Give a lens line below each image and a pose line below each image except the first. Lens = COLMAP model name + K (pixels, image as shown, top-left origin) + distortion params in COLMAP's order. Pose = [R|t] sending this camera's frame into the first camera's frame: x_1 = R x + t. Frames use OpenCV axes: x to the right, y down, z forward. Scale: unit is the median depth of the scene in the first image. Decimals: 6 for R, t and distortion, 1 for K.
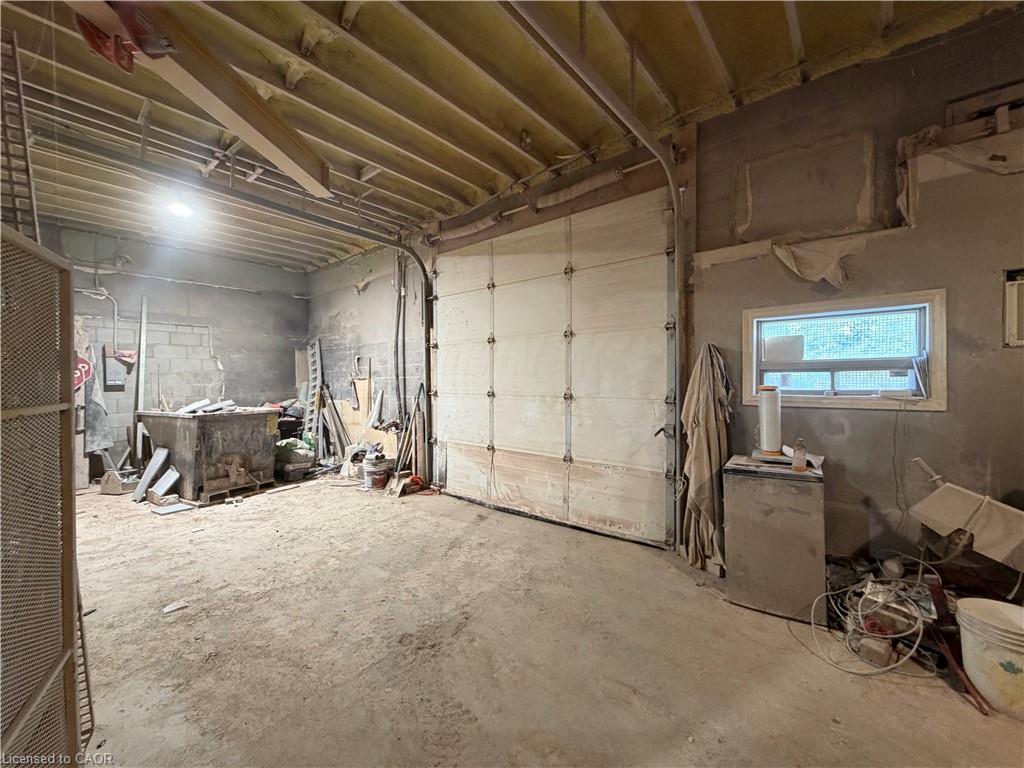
lens RADIAL K [[406.9, 0, 510.1], [0, 406.9, 381.1], [0, 0, 1]] dist [-0.000986, 0.000488]
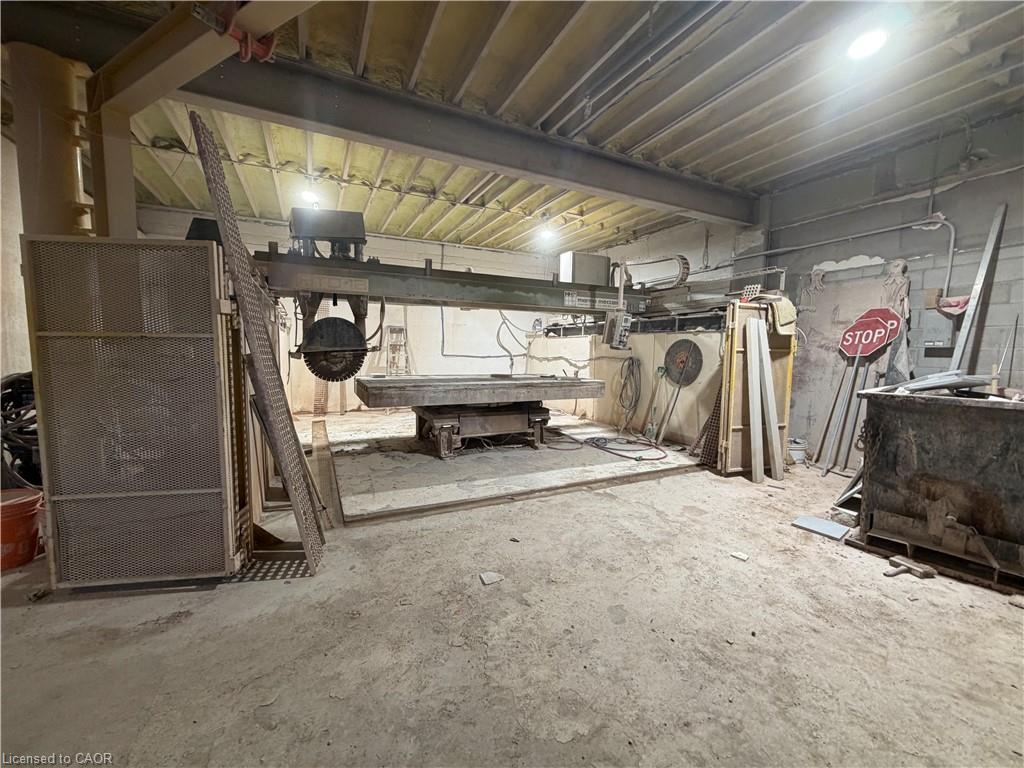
lens RADIAL K [[406.9, 0, 512.1], [0, 406.9, 383.7], [0, 0, 1]] dist [-0.000986, 0.000488]
pose [[-0.394078, 0.075946, -0.915934, -0.027272], [-0.014450, 0.995945, 0.088797, 0.025996], [0.918963, 0.048228, -0.391383, 0.798602]]
